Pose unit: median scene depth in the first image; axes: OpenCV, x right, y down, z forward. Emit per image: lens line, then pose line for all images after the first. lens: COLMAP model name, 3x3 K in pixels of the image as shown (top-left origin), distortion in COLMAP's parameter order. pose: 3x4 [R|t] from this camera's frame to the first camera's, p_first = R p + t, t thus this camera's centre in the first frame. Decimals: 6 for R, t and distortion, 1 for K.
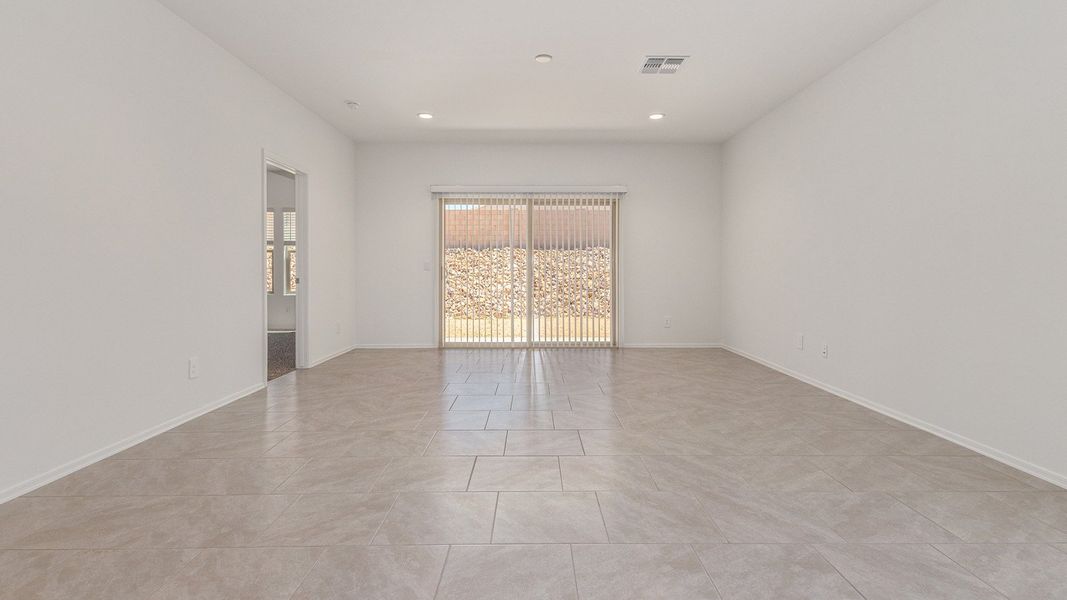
lens RADIAL K [[503.6, 0, 546.2], [0, 503.6, 278.0], [0, 0, 1]] dist [0.003822, 0.000281]
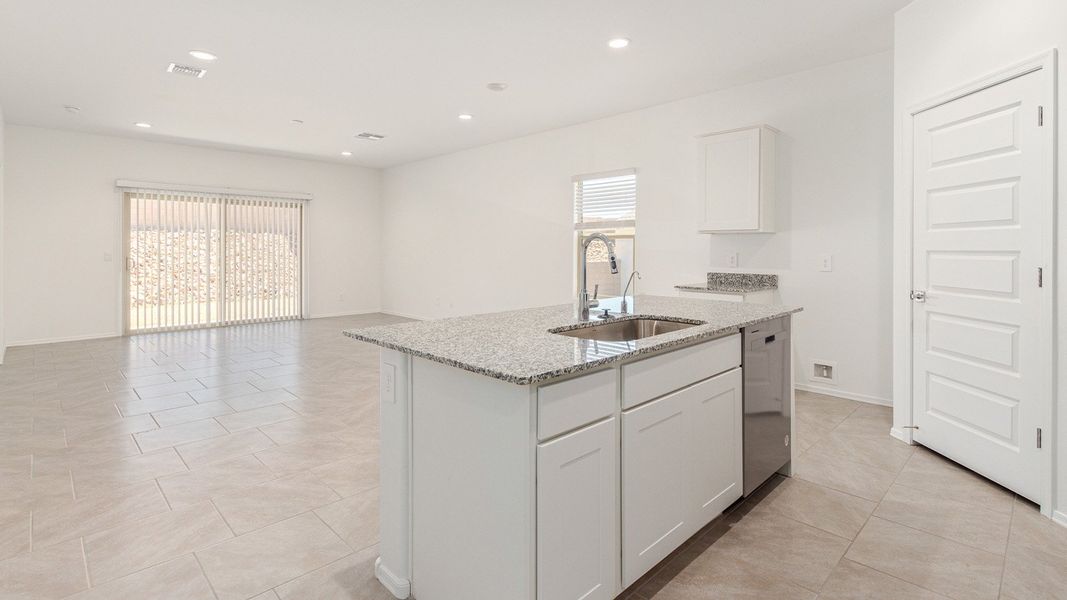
lens RADIAL K [[501.2, 0, 545.3], [0, 501.2, 254.4], [0, 0, 1]] dist [-0.003004, -0.000824]
pose [[0.716706, -0.004356, 0.697361, -0.308380], [0.008889, 0.999956, -0.002889, -0.017548], [-0.697318, 0.008269, 0.716714, -0.348931]]
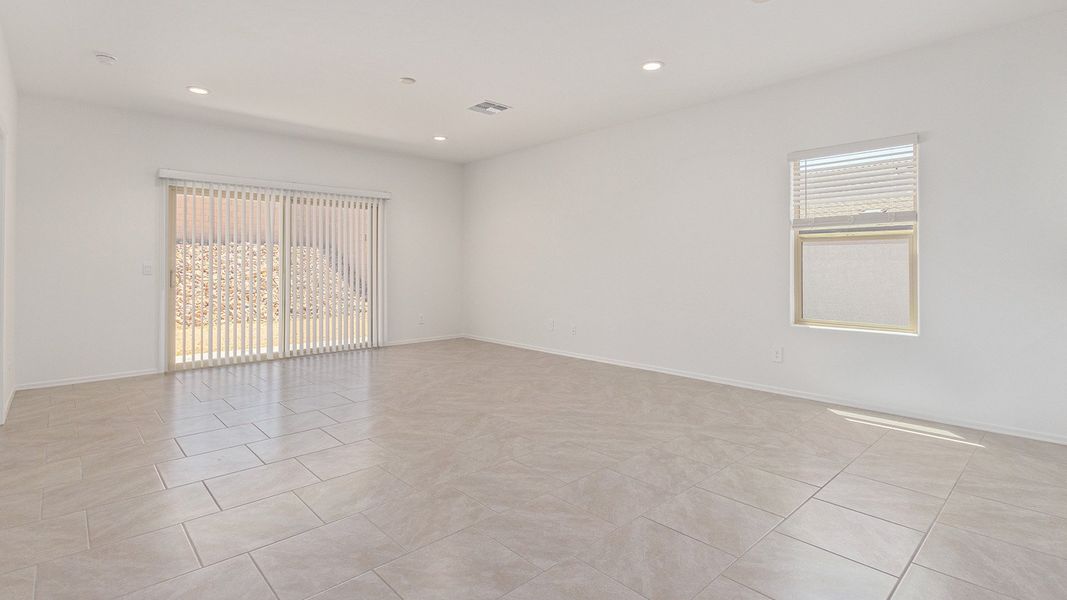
lens RADIAL K [[502.1, 0, 537.4], [0, 502.1, 264.2], [0, 0, 1]] dist [0.003607, 0.000688]
pose [[0.743541, 0.000472, 0.668690, -0.309946], [0.012487, 0.999816, -0.014591, -0.013432], [-0.668574, 0.019199, 0.743398, 0.009949]]
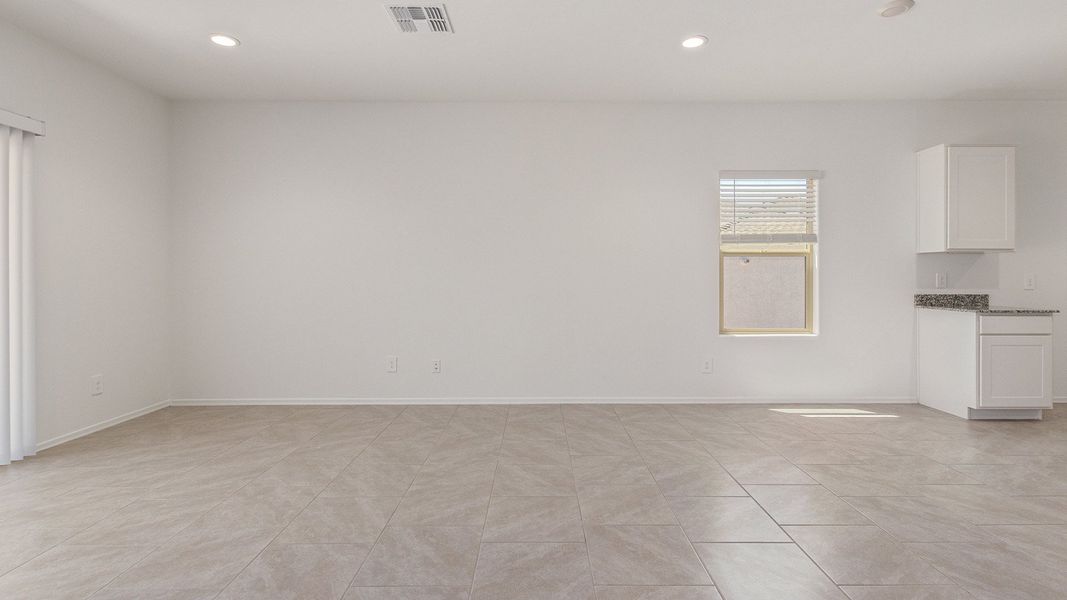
lens RADIAL K [[503.6, 0, 546.2], [0, 503.6, 278.0], [0, 0, 1]] dist [0.003822, 0.000281]
pose [[0.016946, -0.002468, 0.999853, -0.316178], [0.017313, 0.999848, 0.002174, -0.023406], [-0.999706, 0.017274, 0.016986, 0.494525]]
